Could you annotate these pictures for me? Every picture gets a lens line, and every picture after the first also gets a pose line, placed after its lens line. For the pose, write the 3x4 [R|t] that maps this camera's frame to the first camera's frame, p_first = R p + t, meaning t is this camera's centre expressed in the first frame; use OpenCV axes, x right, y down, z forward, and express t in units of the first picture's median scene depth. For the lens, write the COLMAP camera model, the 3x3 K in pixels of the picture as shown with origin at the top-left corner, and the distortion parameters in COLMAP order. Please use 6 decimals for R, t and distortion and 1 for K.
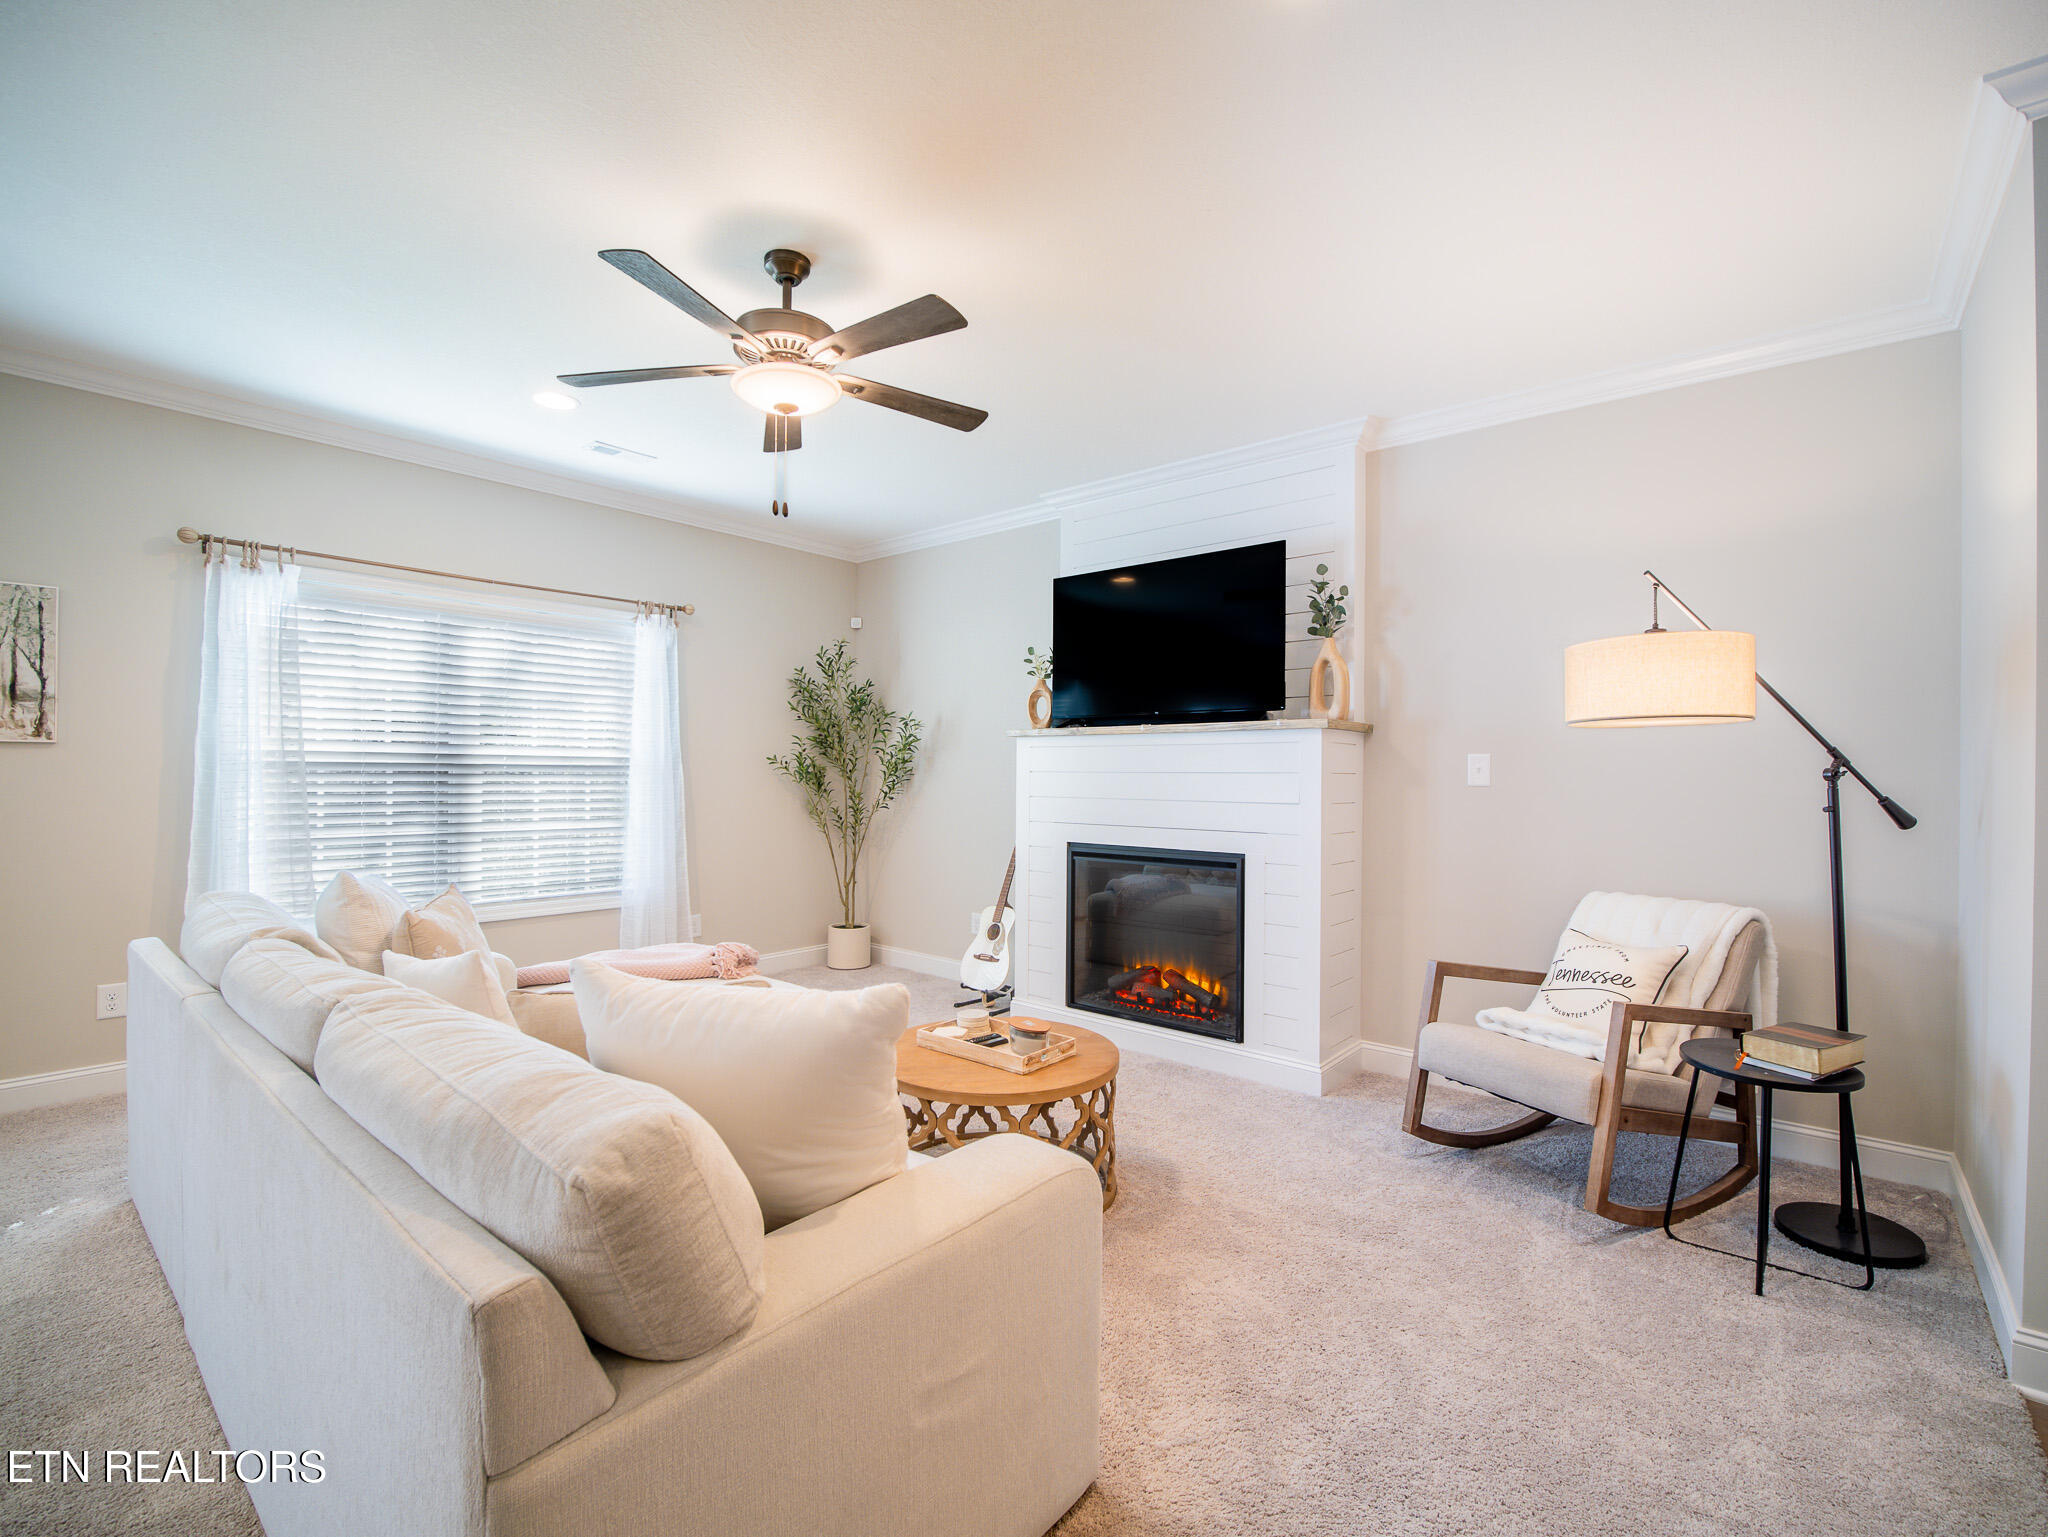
lens RADIAL K [[916.8, 0, 1020.2], [0, 916.8, 770.1], [0, 0, 1]] dist [-0.010712, -0.003850]
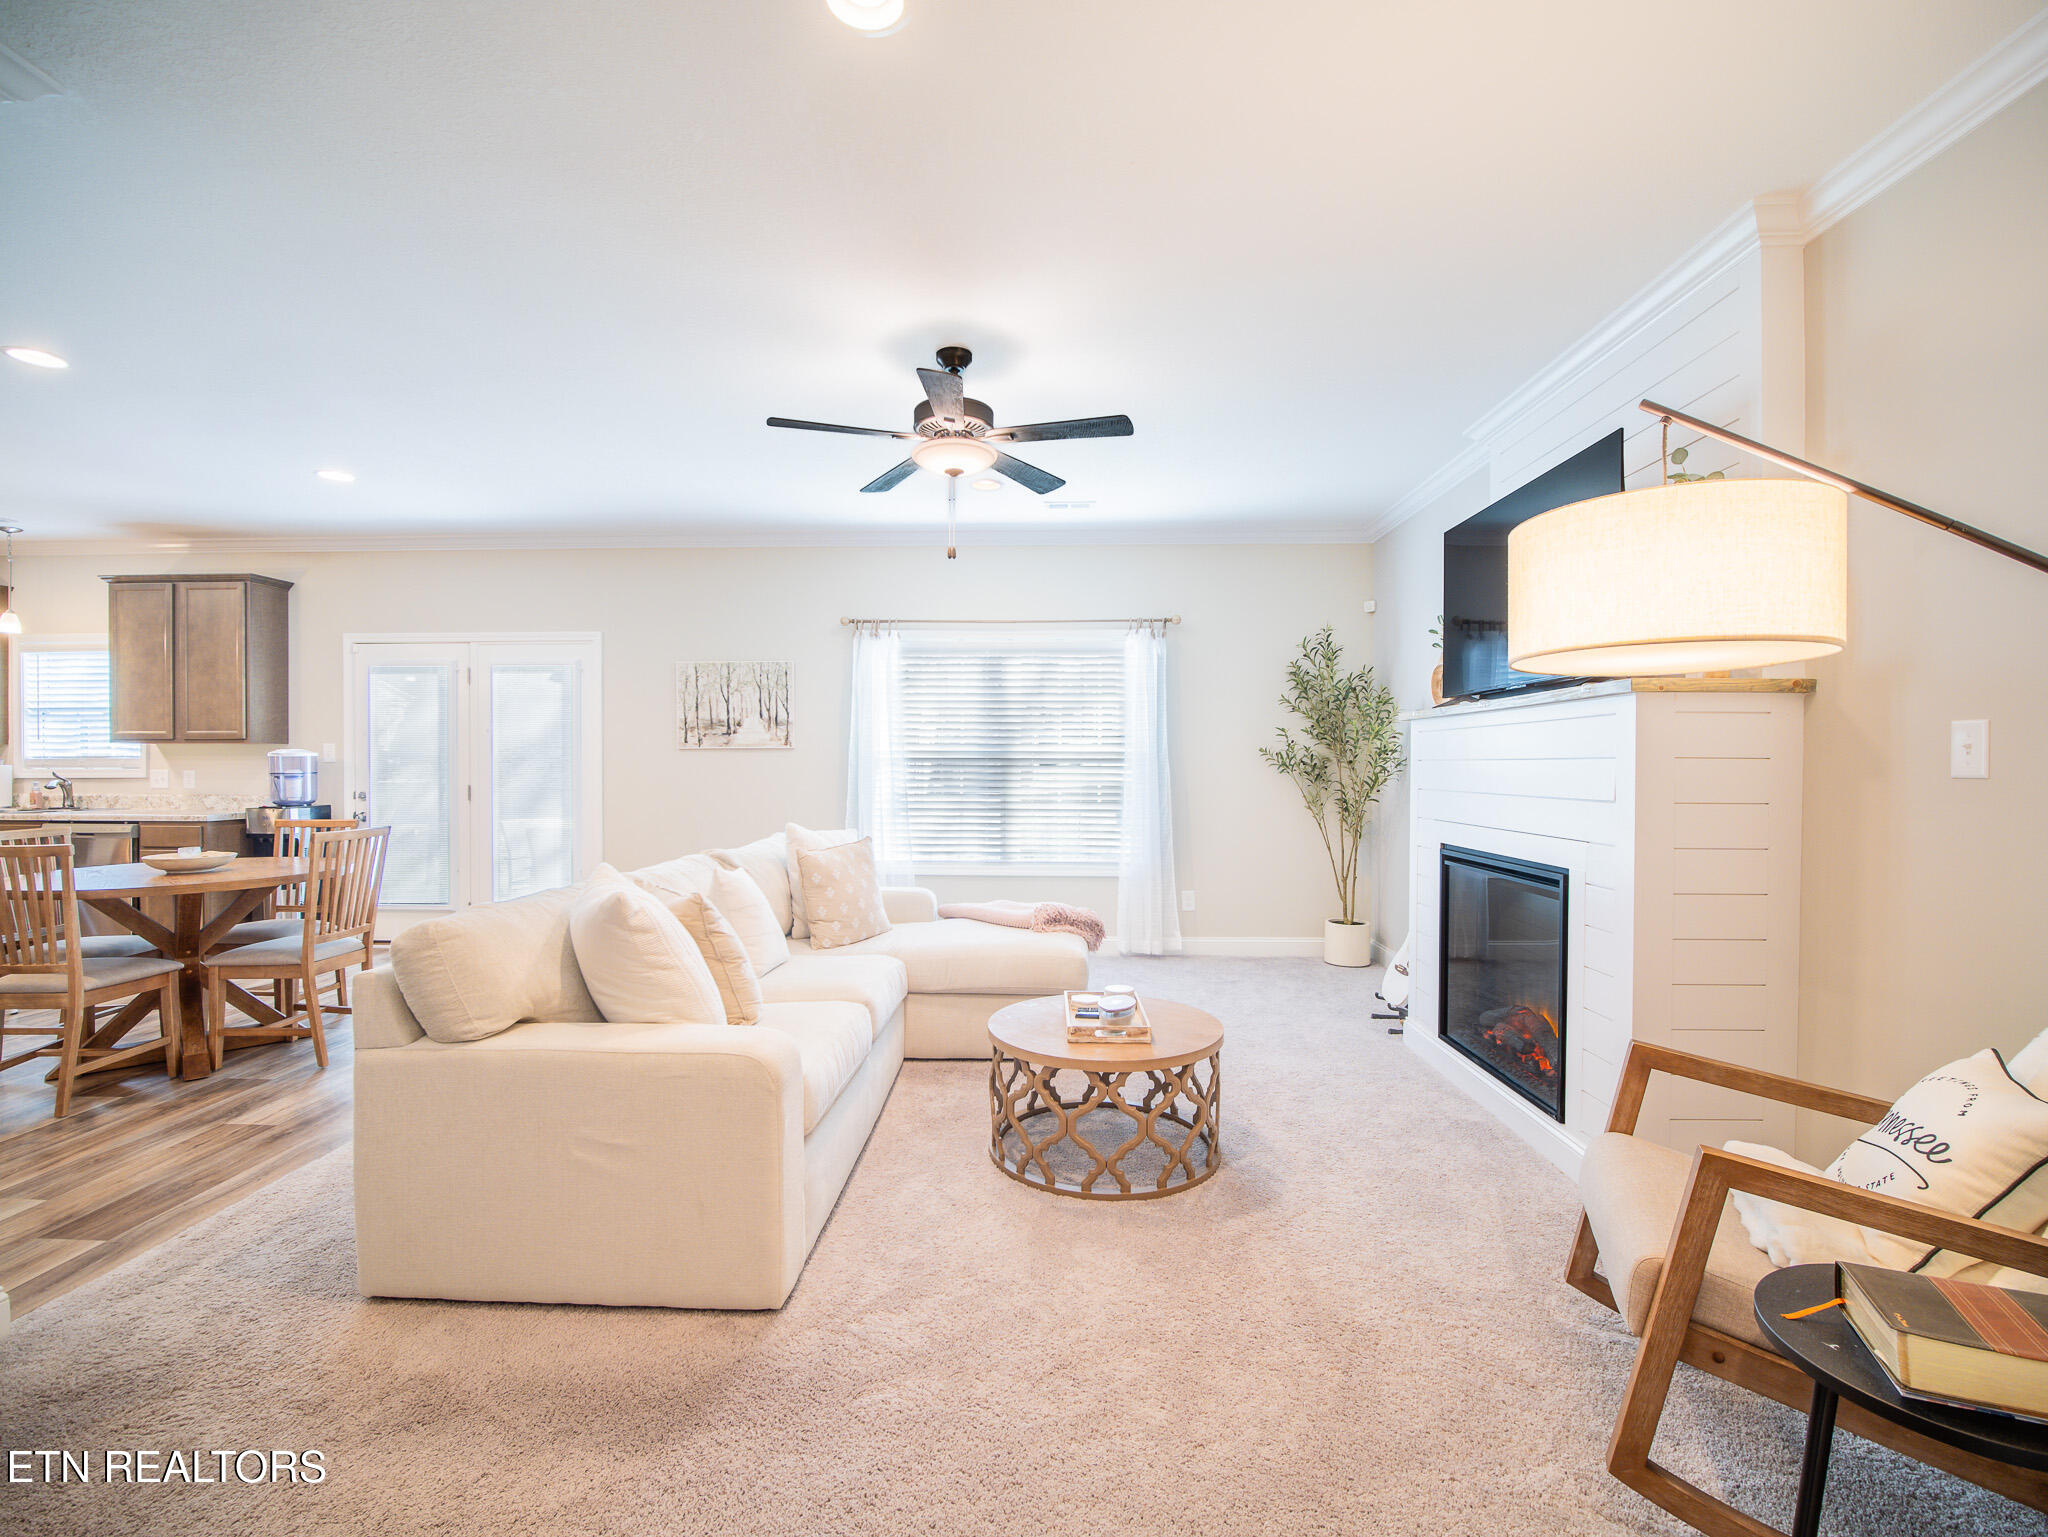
lens RADIAL K [[916.8, 0, 1020.2], [0, 916.8, 770.1], [0, 0, 1]] dist [-0.010712, -0.003850]
pose [[0.619328, -0.000359, -0.785132, 0.515145], [0.005040, 0.999981, 0.003519, 0.006817], [0.785116, -0.006137, 0.619318, 0.187311]]
